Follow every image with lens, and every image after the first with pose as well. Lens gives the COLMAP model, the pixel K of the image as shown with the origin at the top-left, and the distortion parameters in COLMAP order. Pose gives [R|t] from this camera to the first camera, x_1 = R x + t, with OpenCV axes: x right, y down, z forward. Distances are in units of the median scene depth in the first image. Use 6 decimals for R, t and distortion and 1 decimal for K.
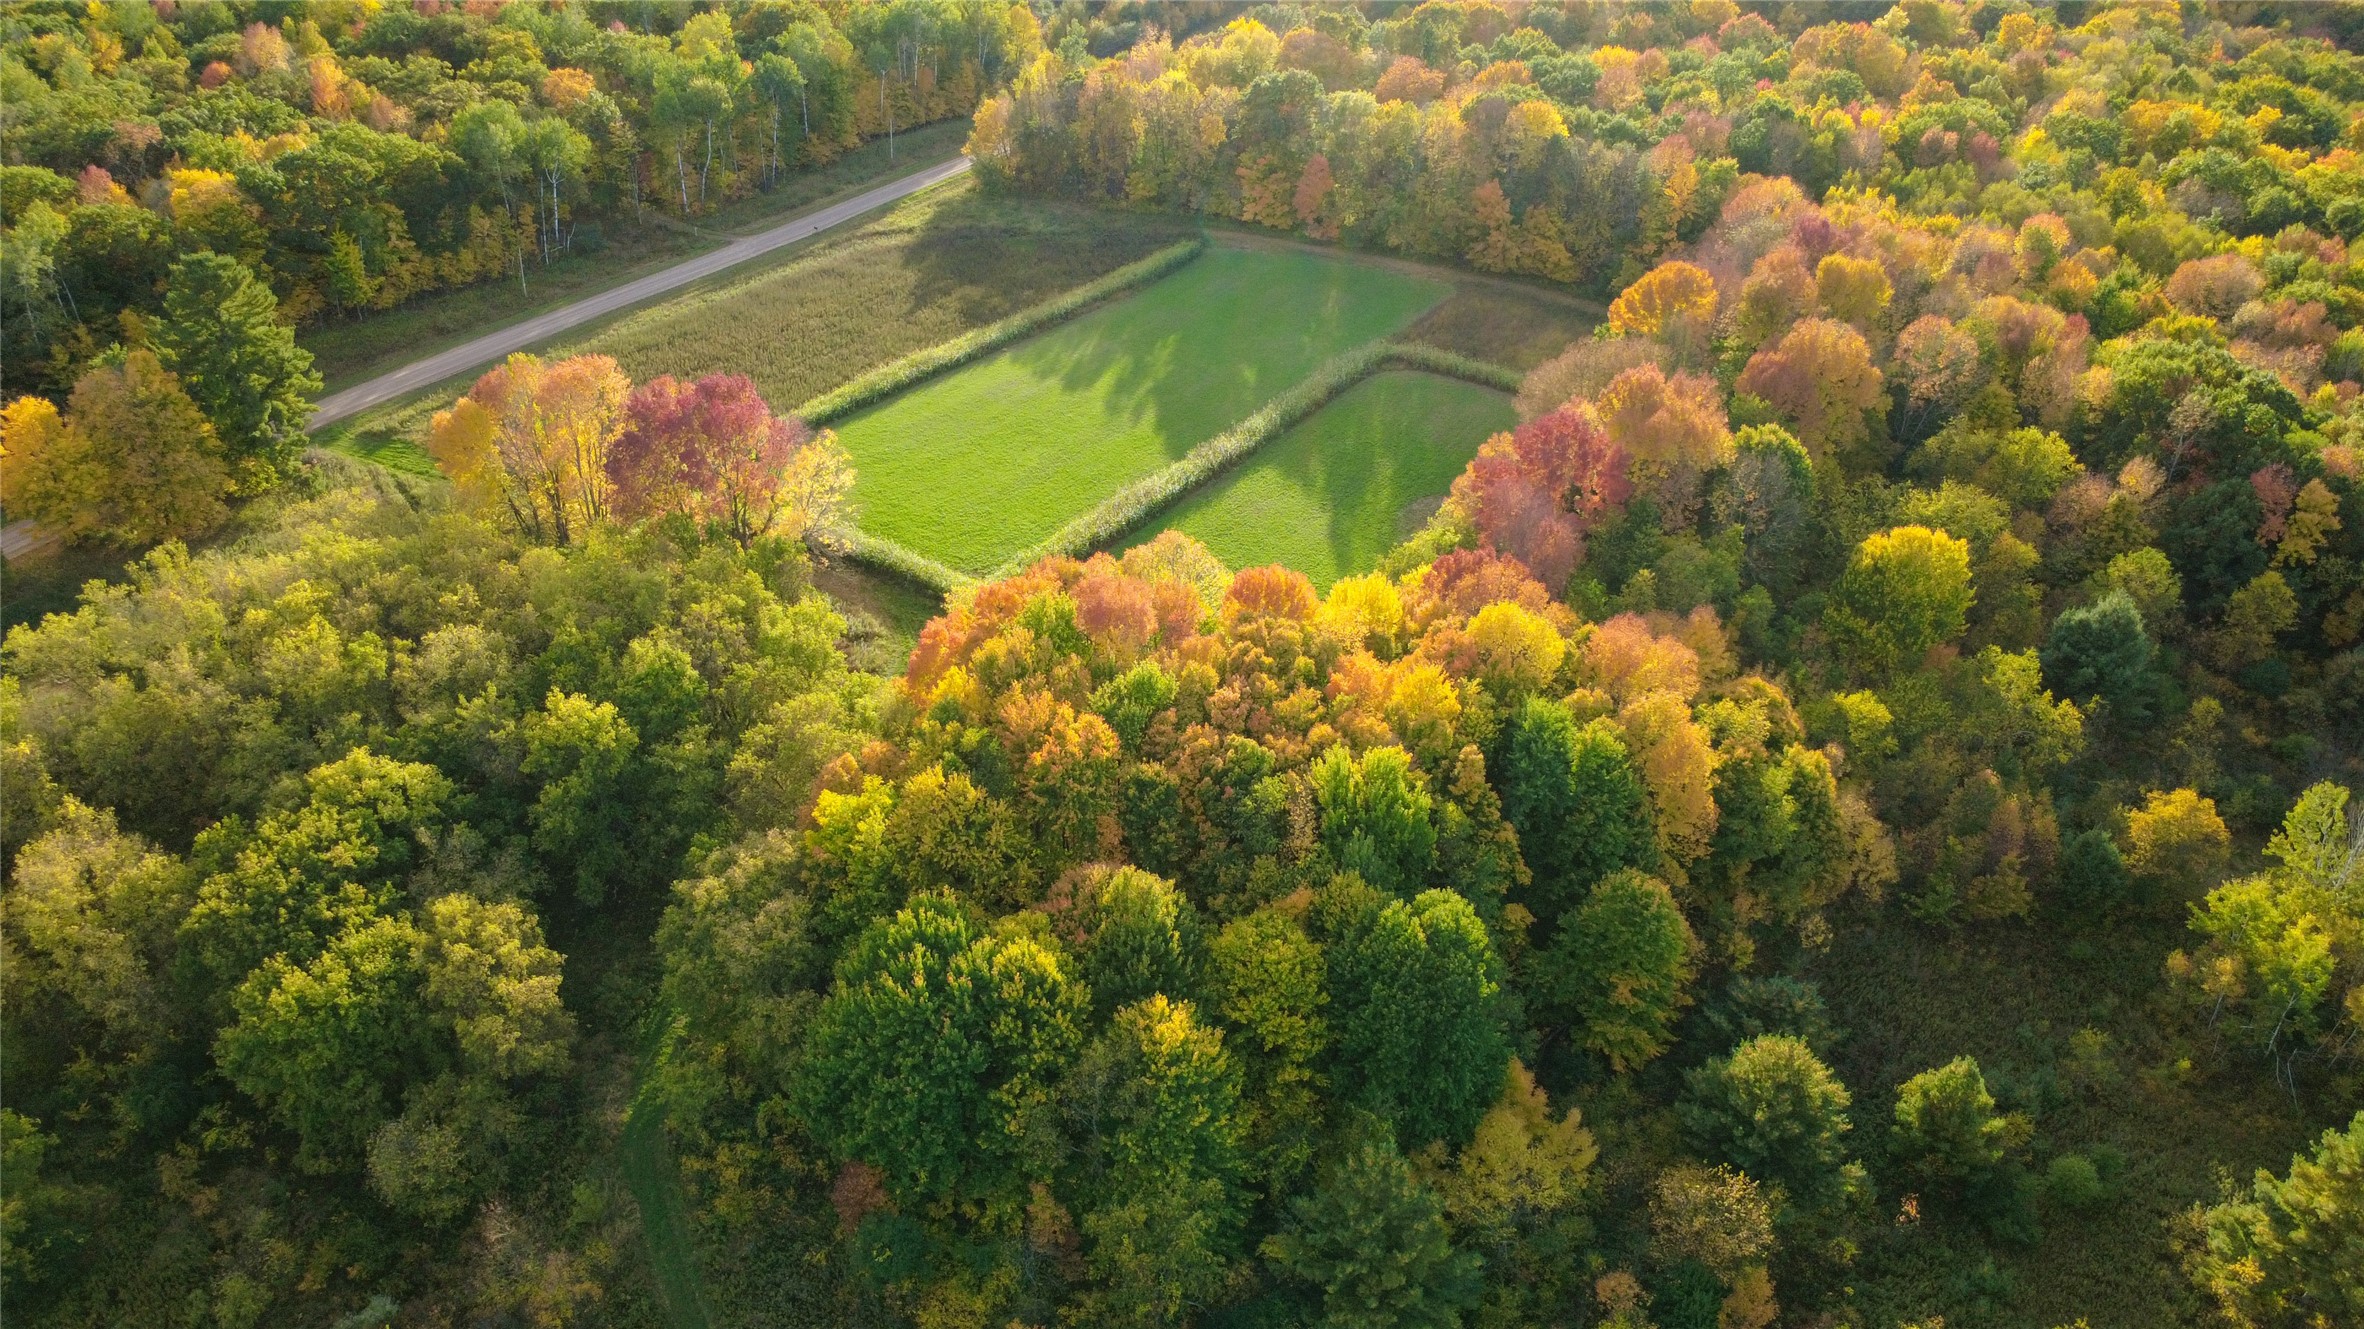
lens RADIAL K [[1776.8, 0, 1182.0], [0, 1776.8, 664.5], [0, 0, 1]] dist [-0.000479, -0.008134]
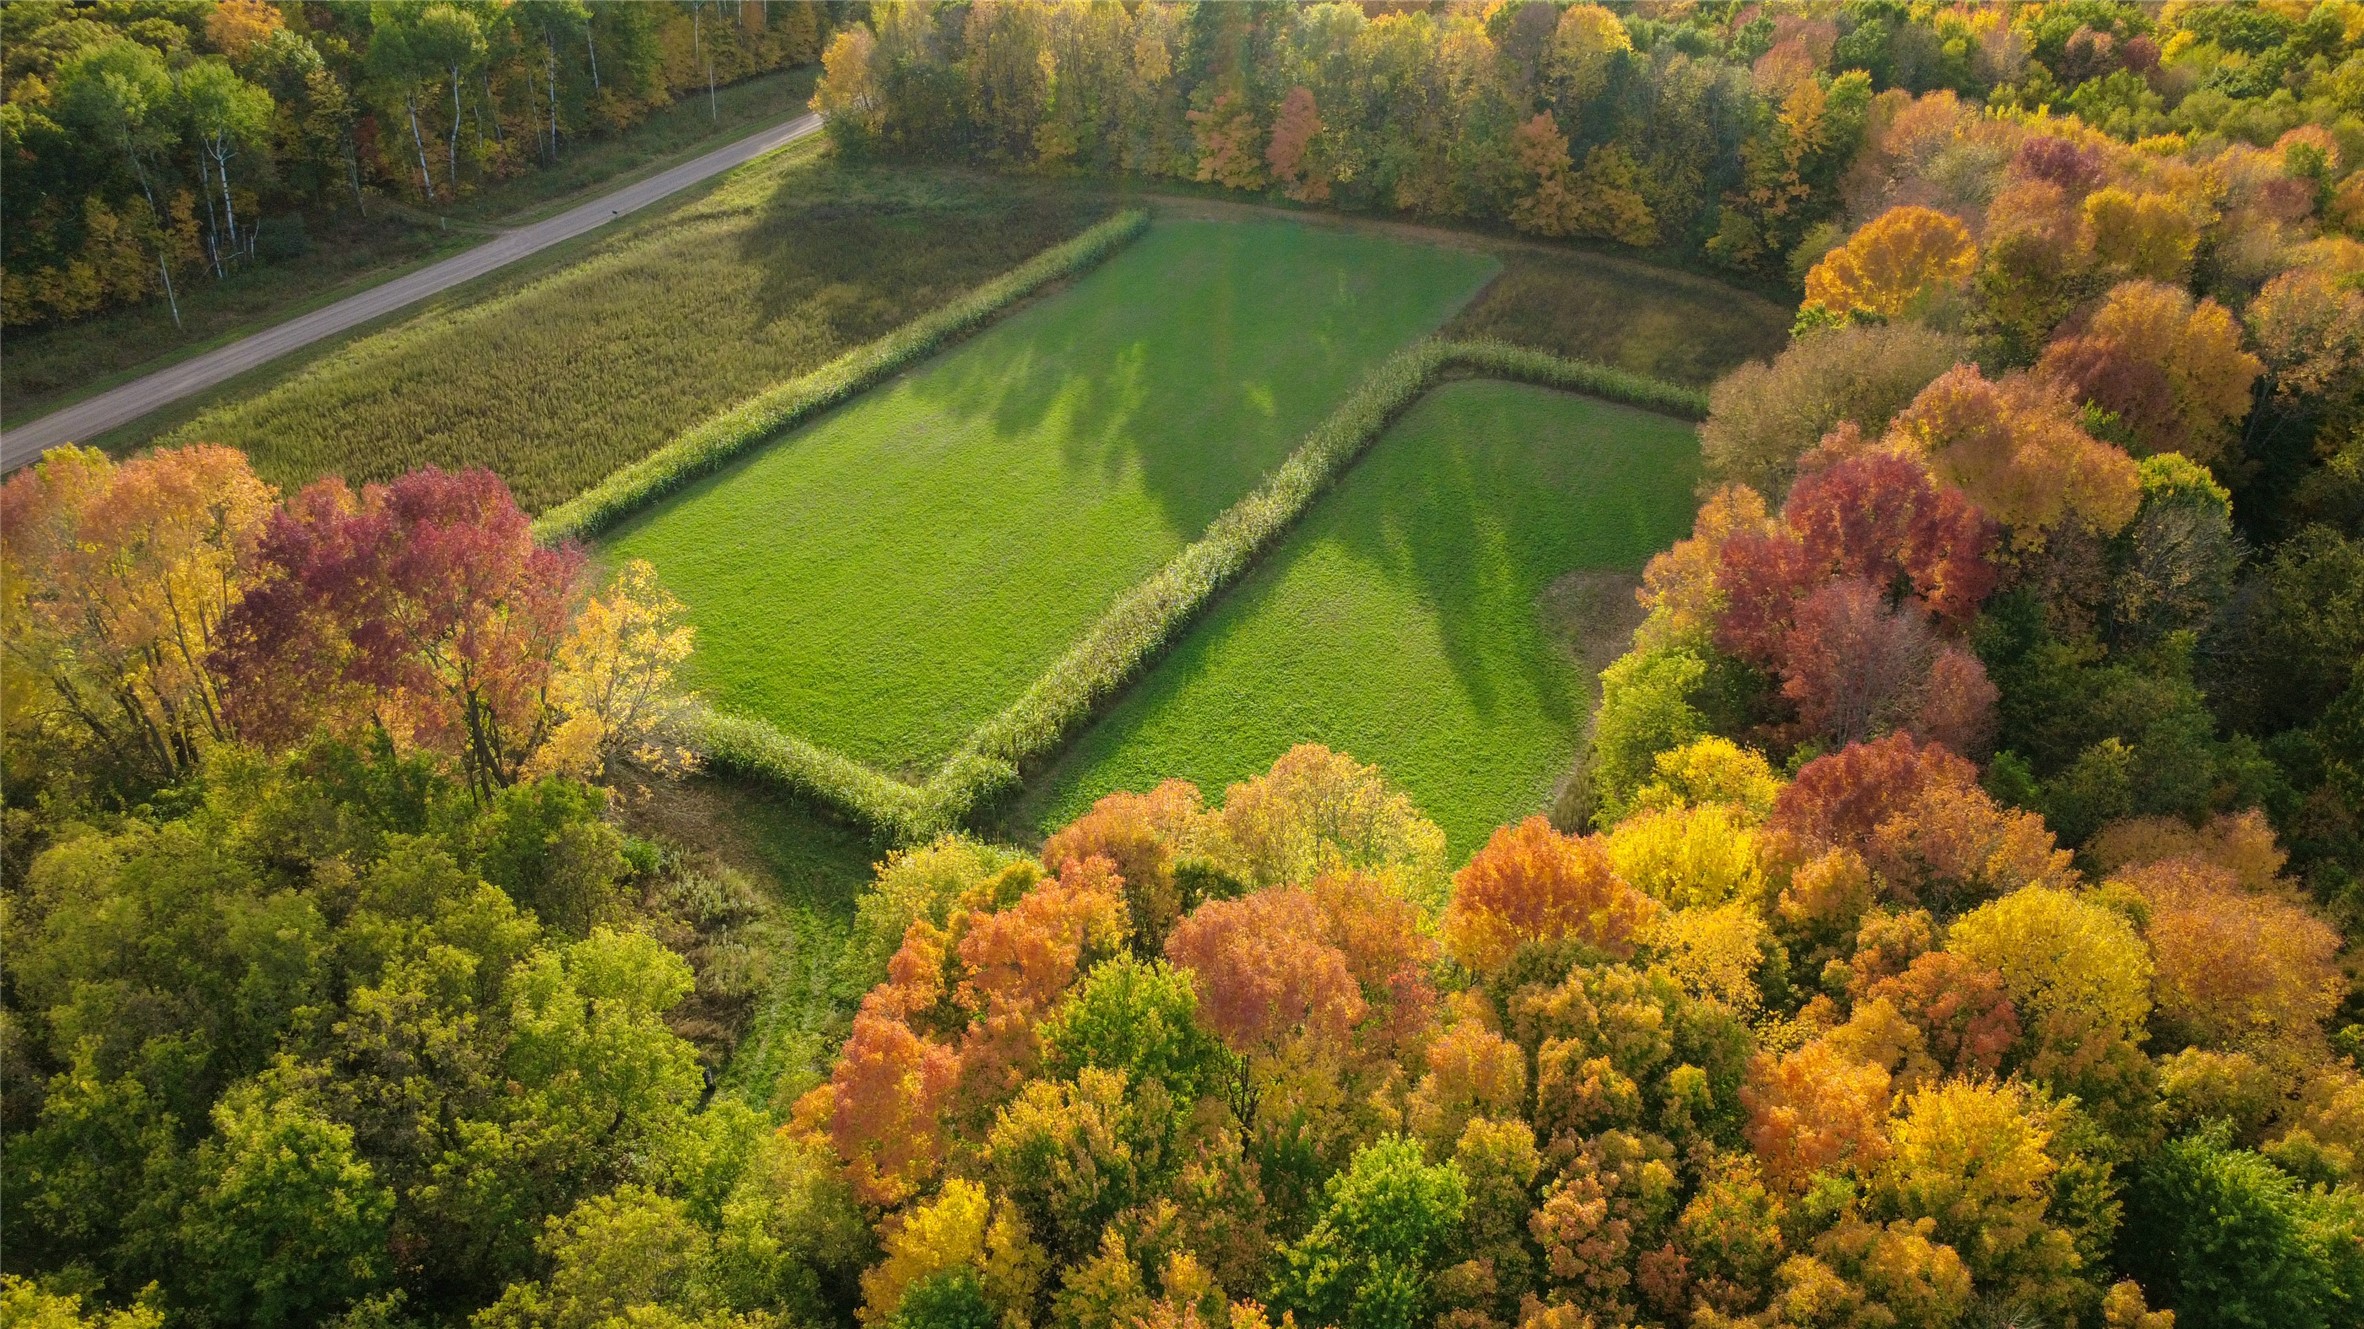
lens RADIAL K [[1776.8, 0, 1182.0], [0, 1776.8, 664.5], [0, 0, 1]] dist [-0.000479, -0.008134]
pose [[0.994939, -0.058824, 0.081459, -0.050660], [0.058023, 0.998241, 0.012163, -0.063010], [-0.082032, -0.007375, 0.996602, 0.284079]]
